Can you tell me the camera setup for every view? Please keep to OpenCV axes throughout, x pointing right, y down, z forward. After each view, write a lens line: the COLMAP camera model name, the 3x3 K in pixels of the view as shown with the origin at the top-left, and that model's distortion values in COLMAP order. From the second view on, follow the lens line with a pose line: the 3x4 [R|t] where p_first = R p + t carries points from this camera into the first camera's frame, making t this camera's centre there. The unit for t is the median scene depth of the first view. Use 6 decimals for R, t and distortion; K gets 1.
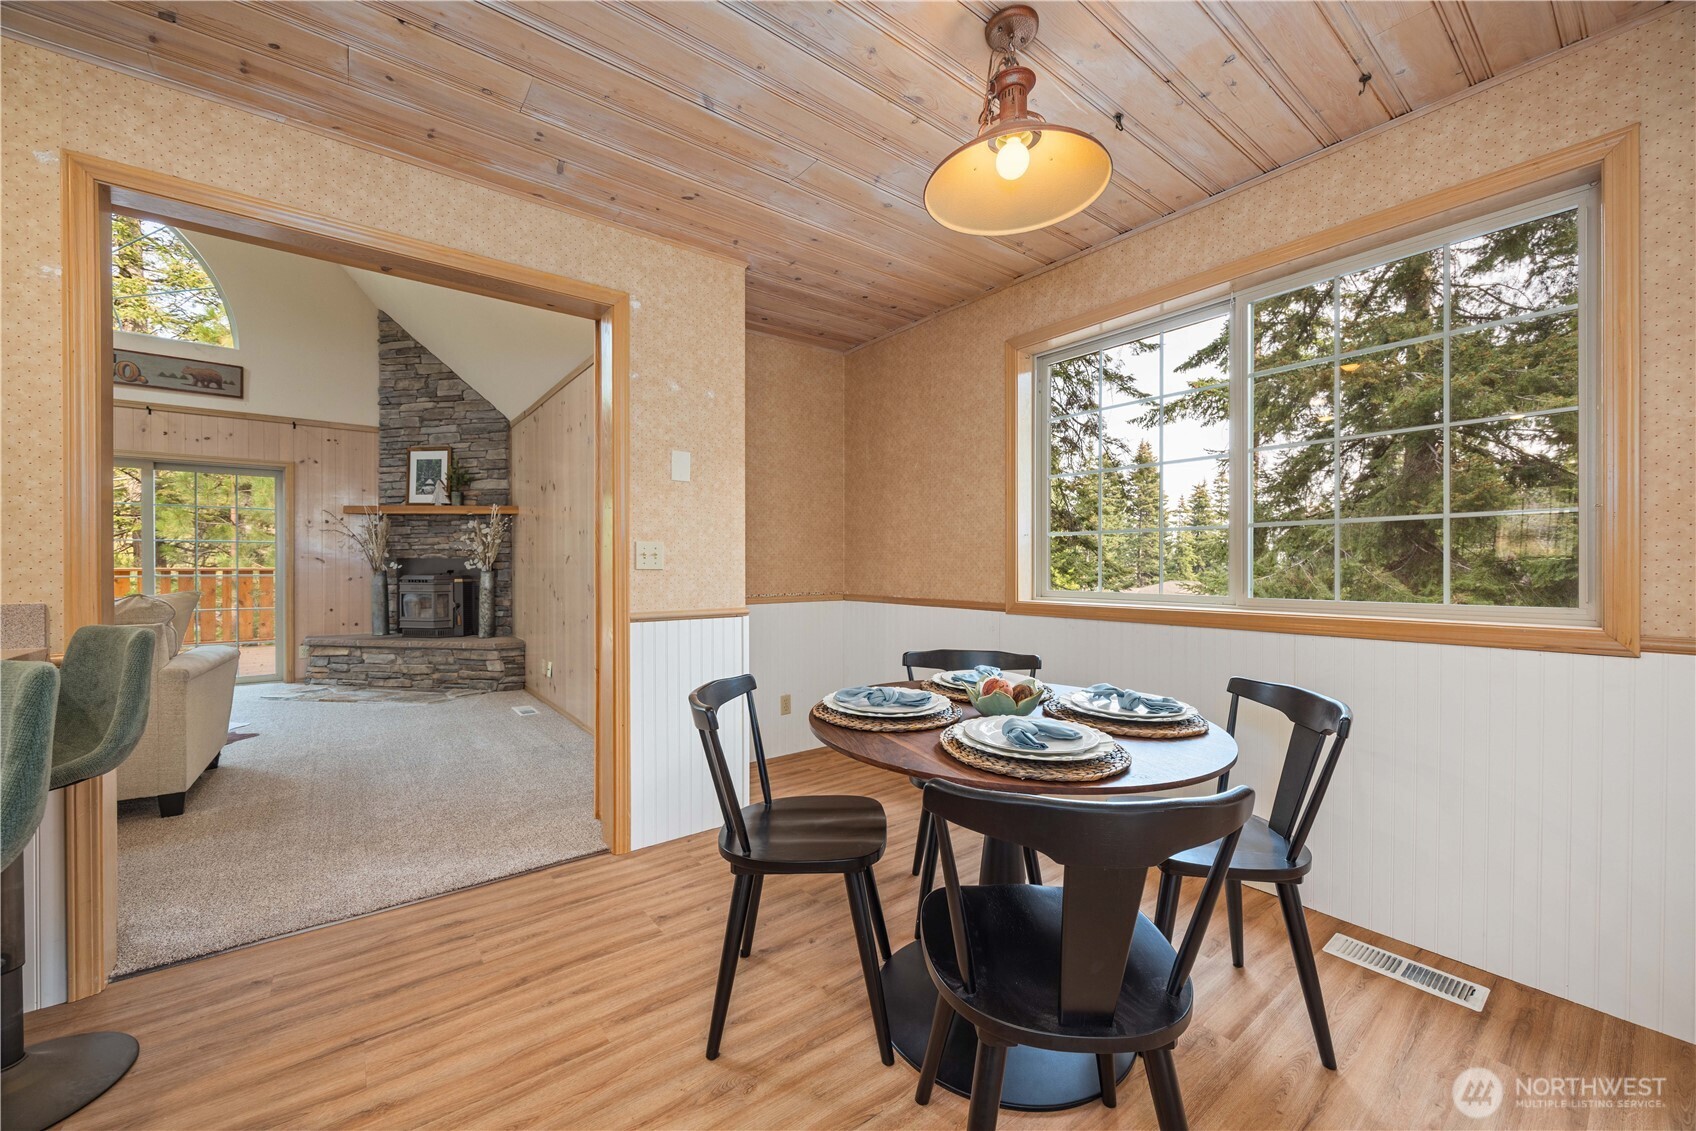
lens RADIAL K [[648.6, 0, 841.4], [0, 648.6, 570.6], [0, 0, 1]] dist [-0.001990, -0.000380]
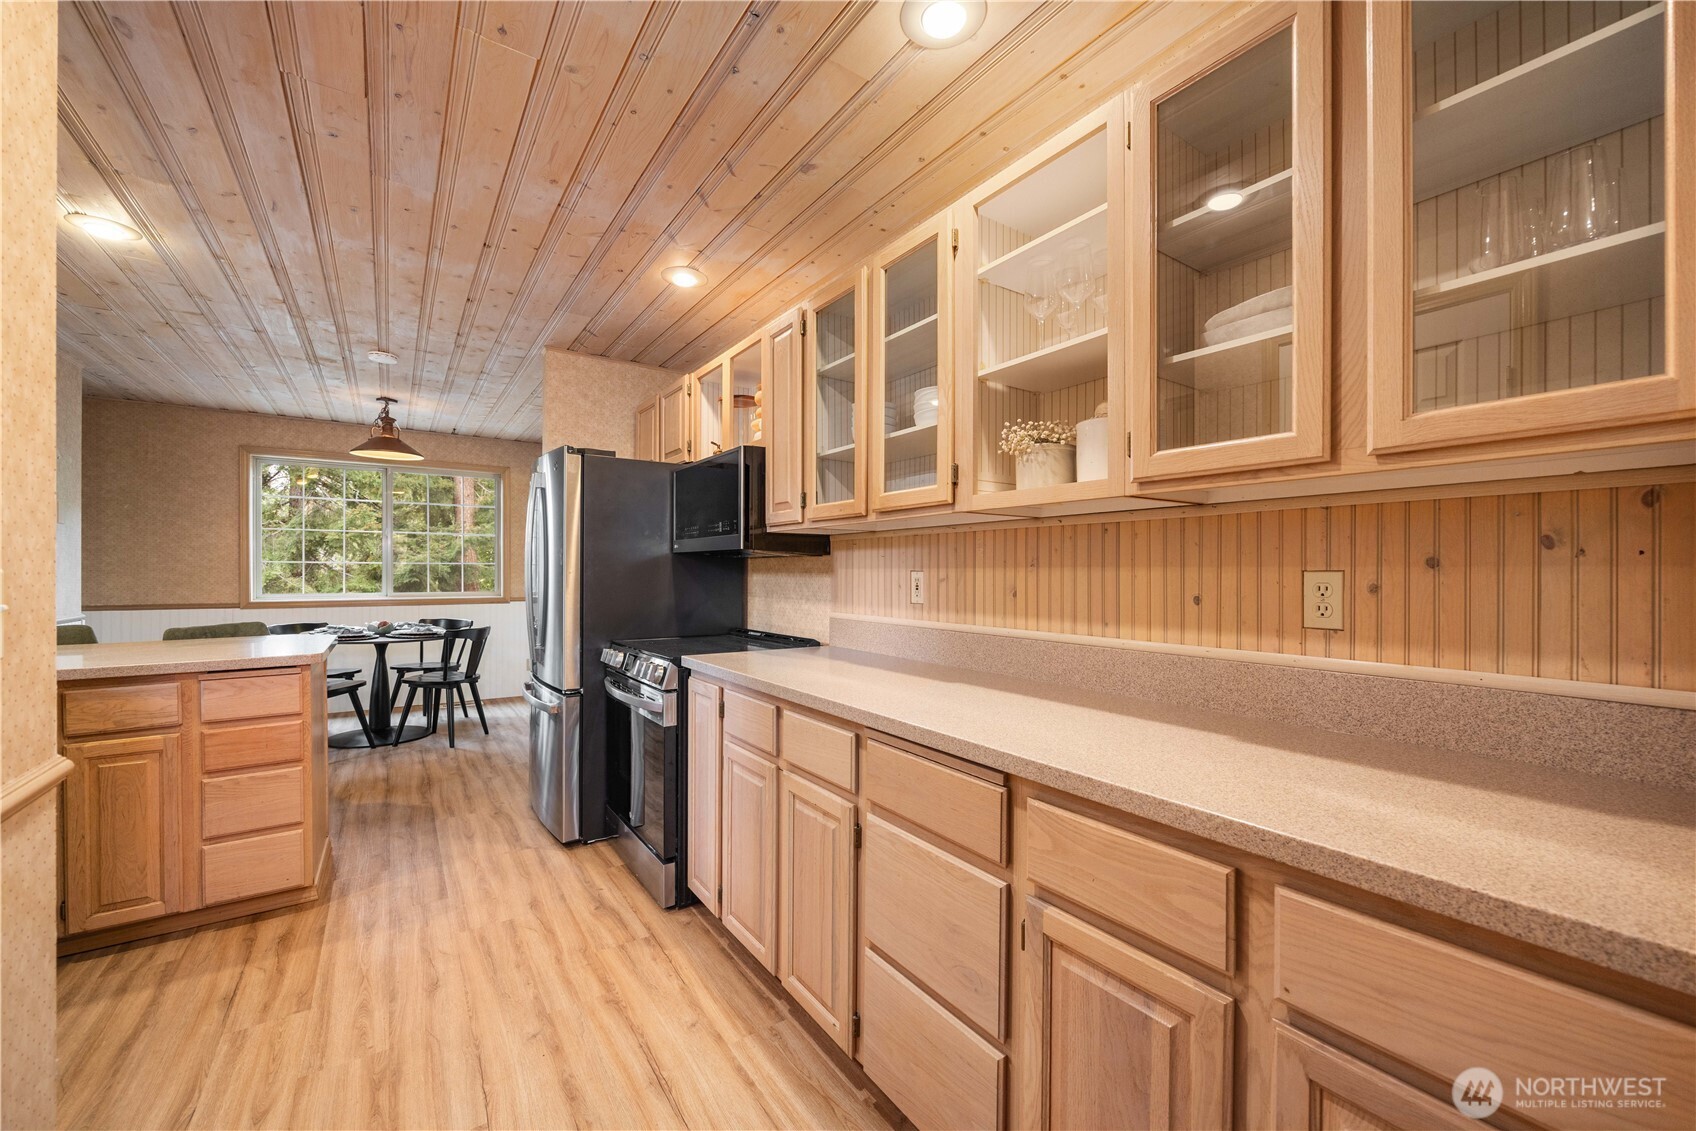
lens RADIAL K [[684.7, 0, 847.7], [0, 684.7, 573.9], [0, 0, 1]] dist [0.010800, -0.000249]
pose [[0.060980, -0.004702, 0.998128, -0.769839], [0.000751, 0.999989, 0.004664, -0.017268], [-0.998139, 0.000465, 0.060983, -0.361086]]
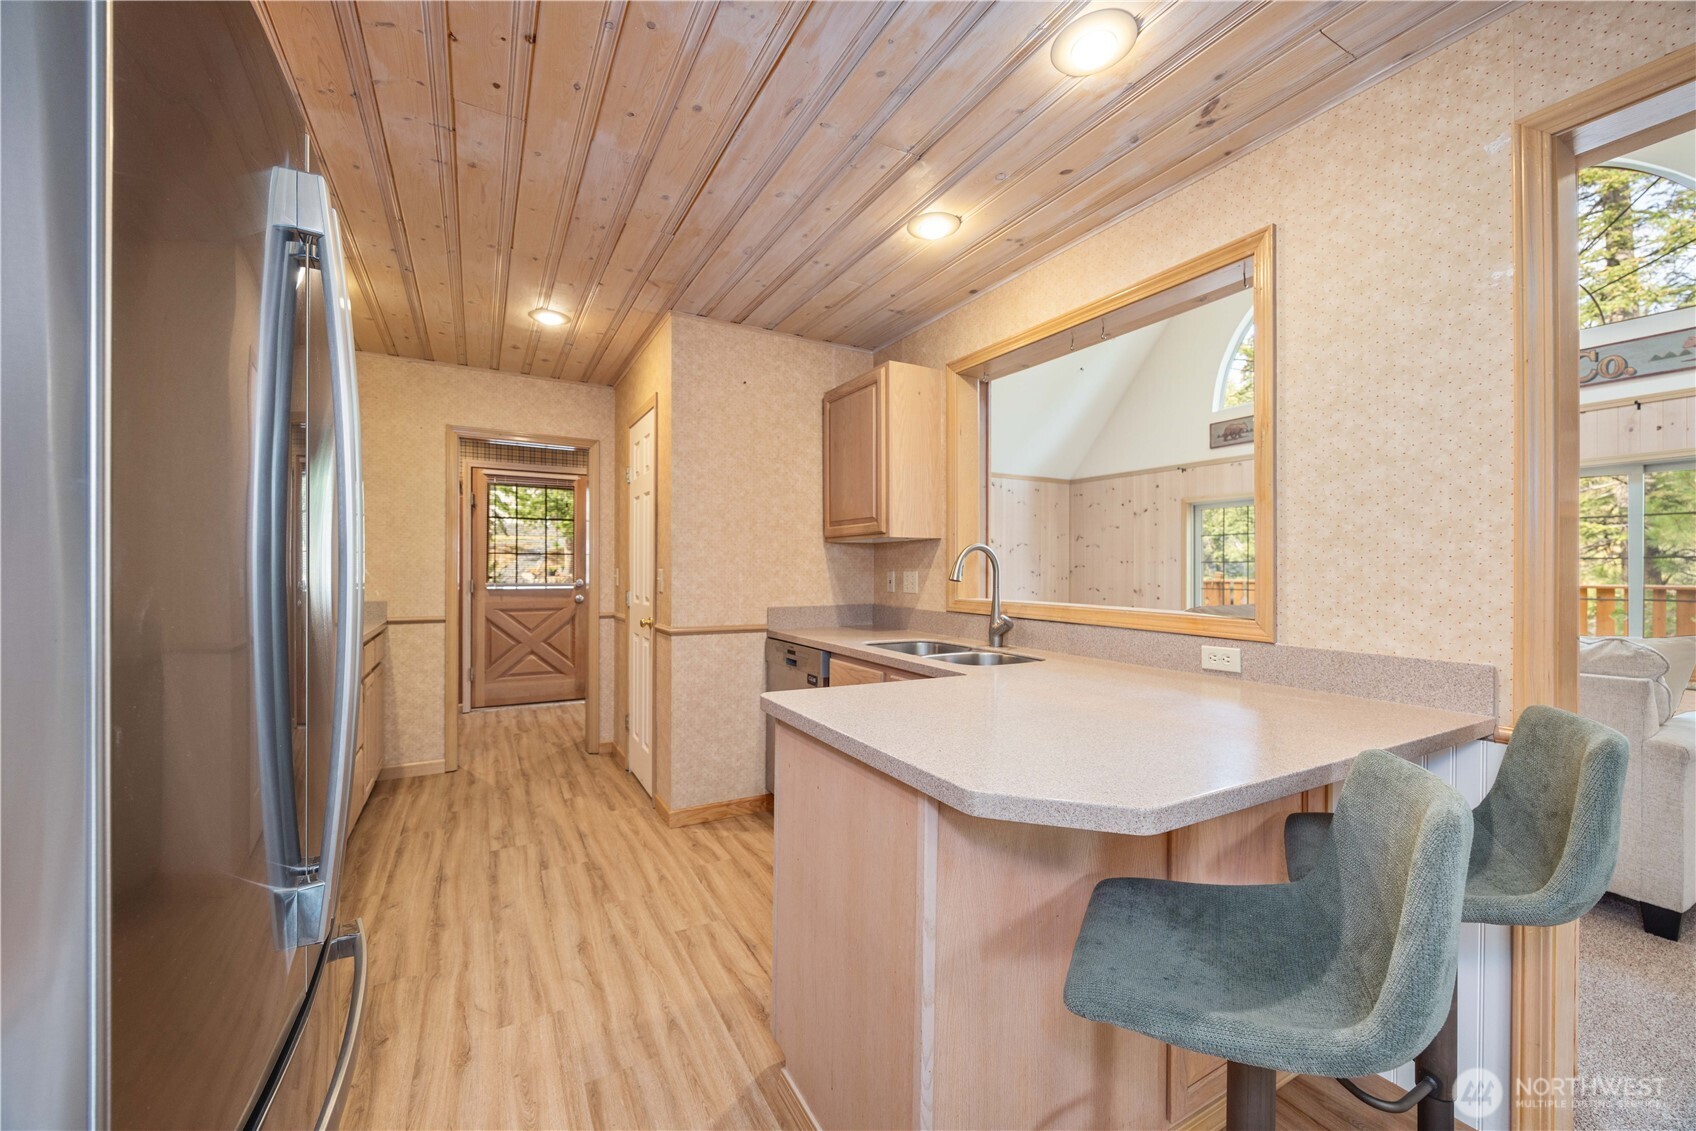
lens RADIAL K [[648.6, 0, 841.4], [0, 648.6, 570.6], [0, 0, 1]] dist [-0.001990, -0.000380]
pose [[-0.139668, -0.001041, -0.990198, -0.075170], [-0.007802, 0.999970, 0.000049, -0.019641], [0.990168, 0.007733, -0.139672, 0.075177]]
